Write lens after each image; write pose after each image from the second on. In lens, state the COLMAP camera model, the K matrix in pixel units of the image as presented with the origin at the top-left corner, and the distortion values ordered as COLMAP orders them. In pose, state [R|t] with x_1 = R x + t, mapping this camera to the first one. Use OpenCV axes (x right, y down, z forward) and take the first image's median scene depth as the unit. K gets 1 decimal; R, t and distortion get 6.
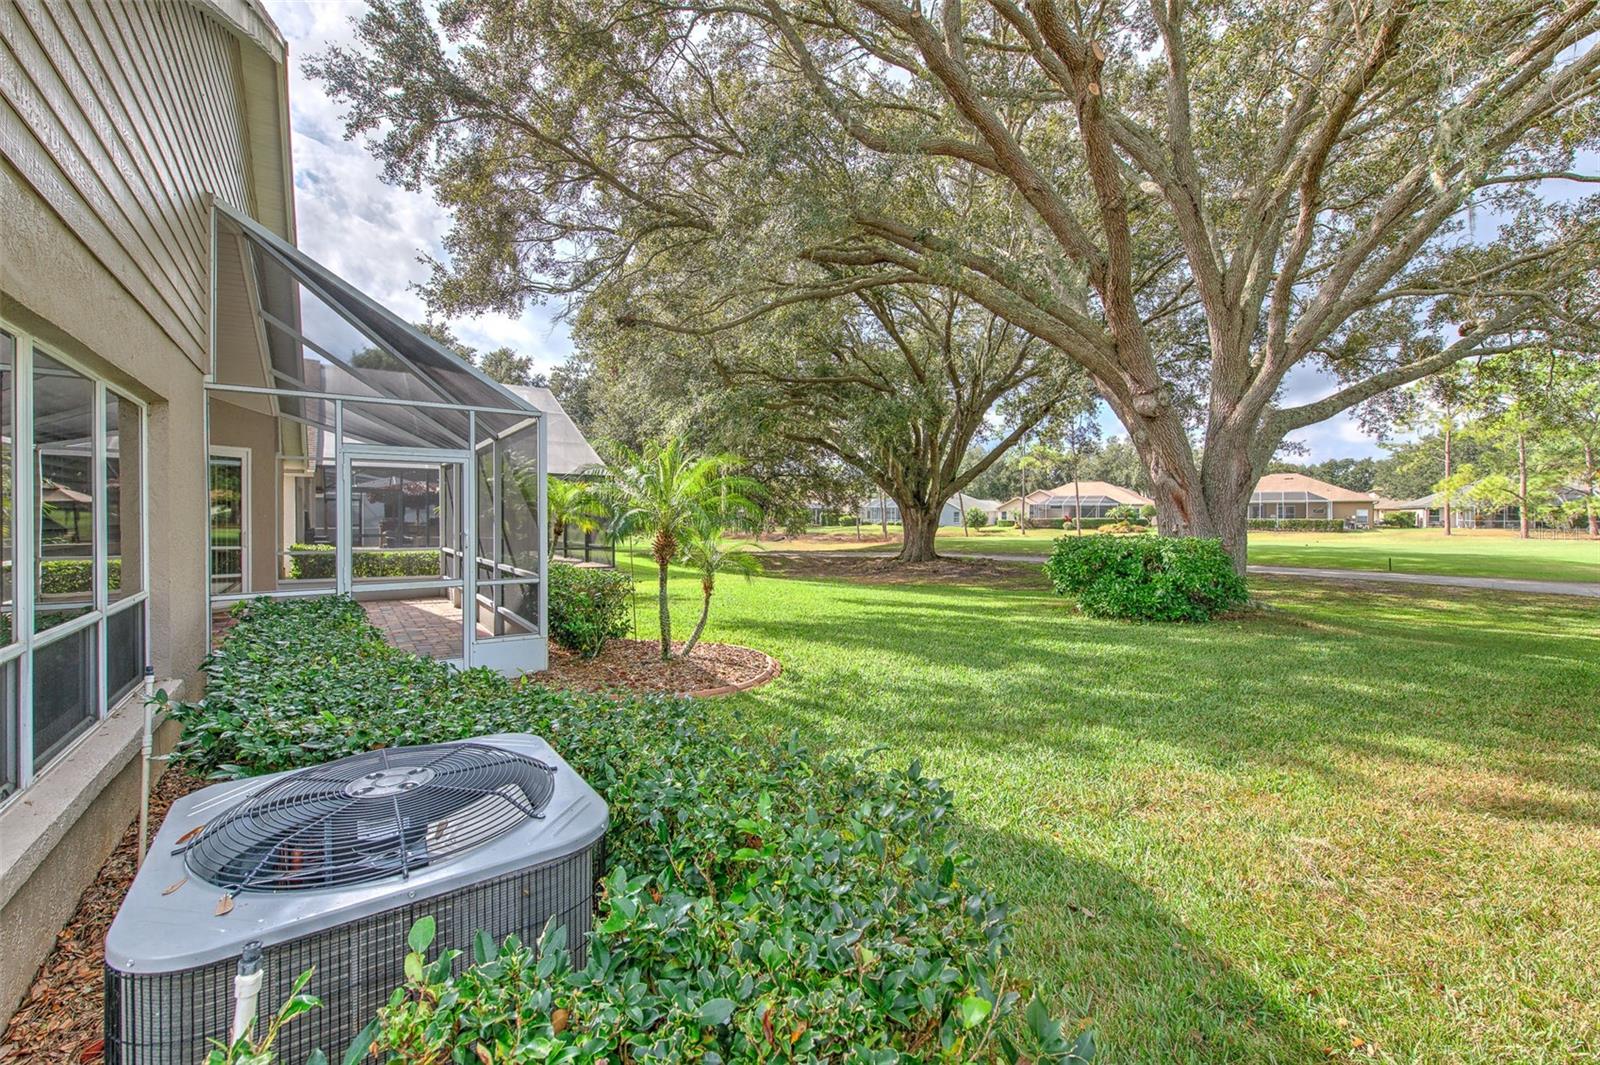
lens RADIAL K [[661.9, 0, 800.0], [0, 661.9, 532.5], [0, 0, 1]] dist [0.002029, -0.000019]
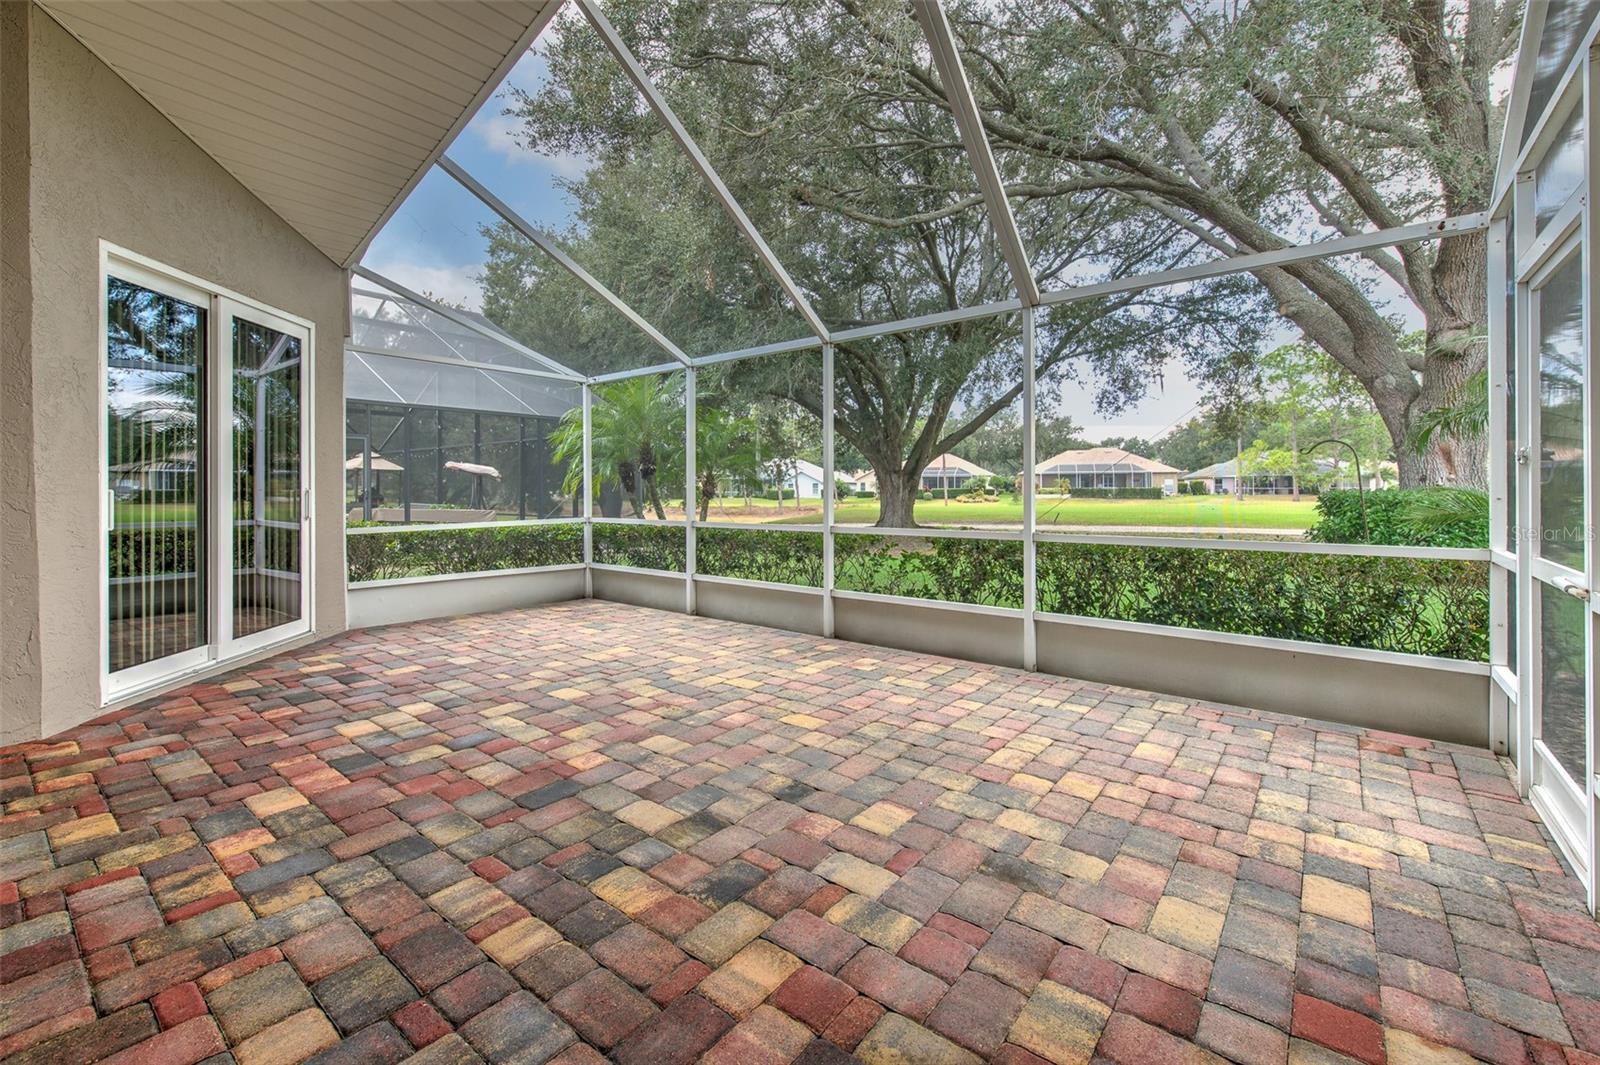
lens RADIAL K [[673.3, 0, 801.6], [0, 673.3, 487.4], [0, 0, 1]] dist [0.001812, -0.001251]
pose [[0.961753, -0.004848, 0.273875, -0.104152], [0.012636, 0.999564, -0.026678, 0.003552], [-0.273626, 0.029119, 0.961395, 0.068511]]
